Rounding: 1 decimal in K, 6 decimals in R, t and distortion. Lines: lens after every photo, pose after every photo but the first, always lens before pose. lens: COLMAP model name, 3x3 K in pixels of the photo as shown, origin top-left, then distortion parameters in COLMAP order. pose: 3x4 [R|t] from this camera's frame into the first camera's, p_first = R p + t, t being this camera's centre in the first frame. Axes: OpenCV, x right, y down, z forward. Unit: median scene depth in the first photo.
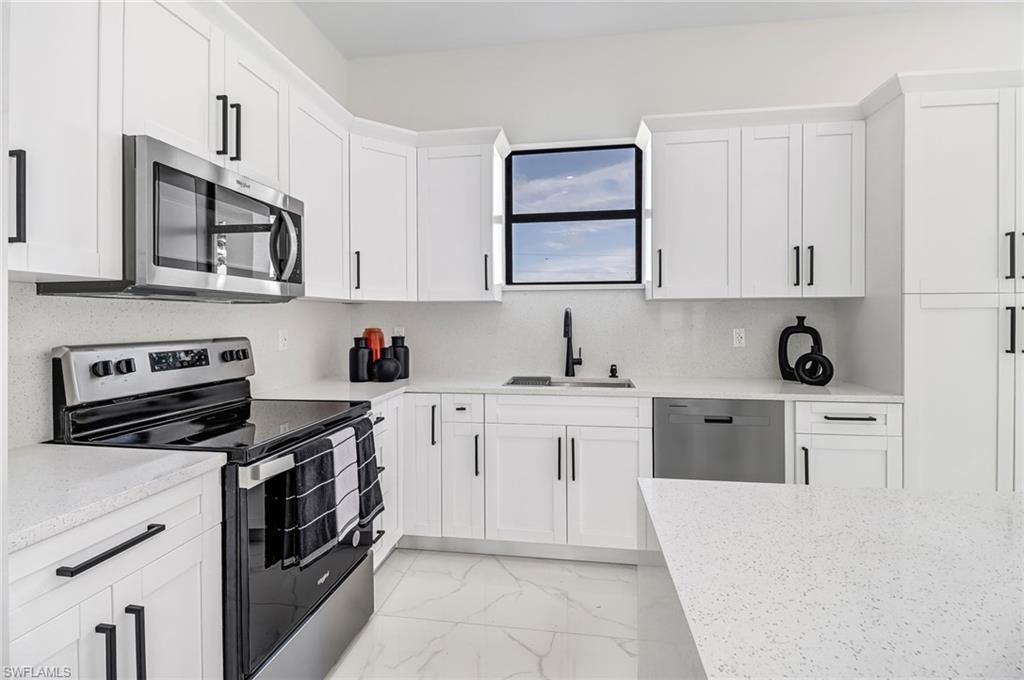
lens RADIAL K [[485.7, 0, 516.1], [0, 485.7, 324.3], [0, 0, 1]] dist [0.001120, -0.006639]
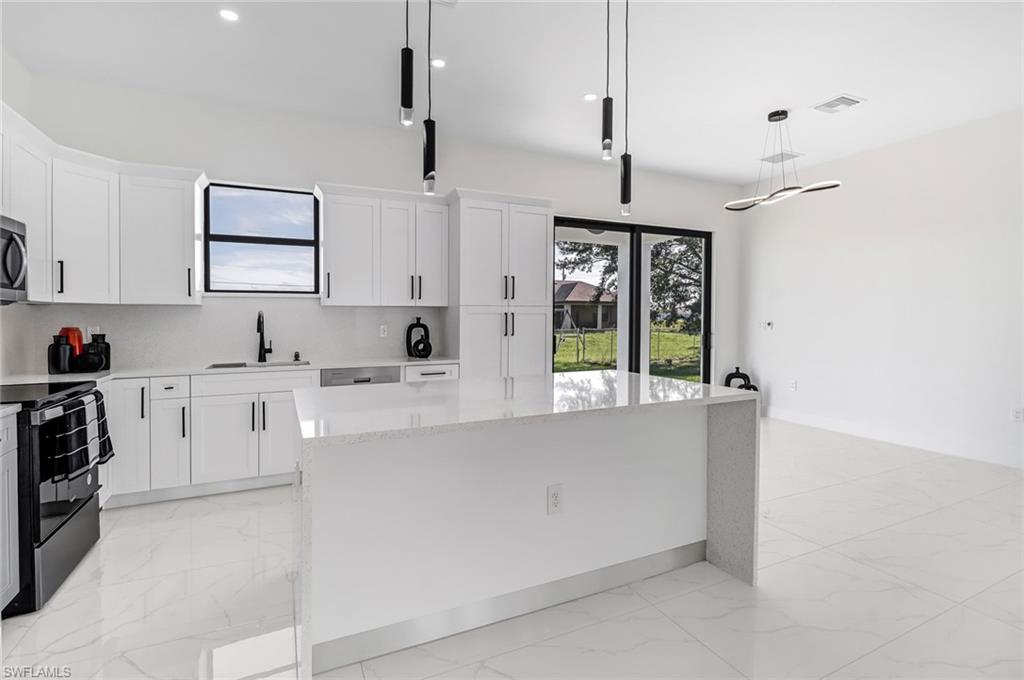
lens RADIAL K [[485.7, 0, 501.5], [0, 485.7, 315.9], [0, 0, 1]] dist [0.001120, -0.006639]
pose [[0.843533, 0.002991, 0.537069, -0.061131], [0.007002, 0.999838, -0.016565, 0.008778], [-0.537032, 0.017734, 0.843376, -0.574362]]
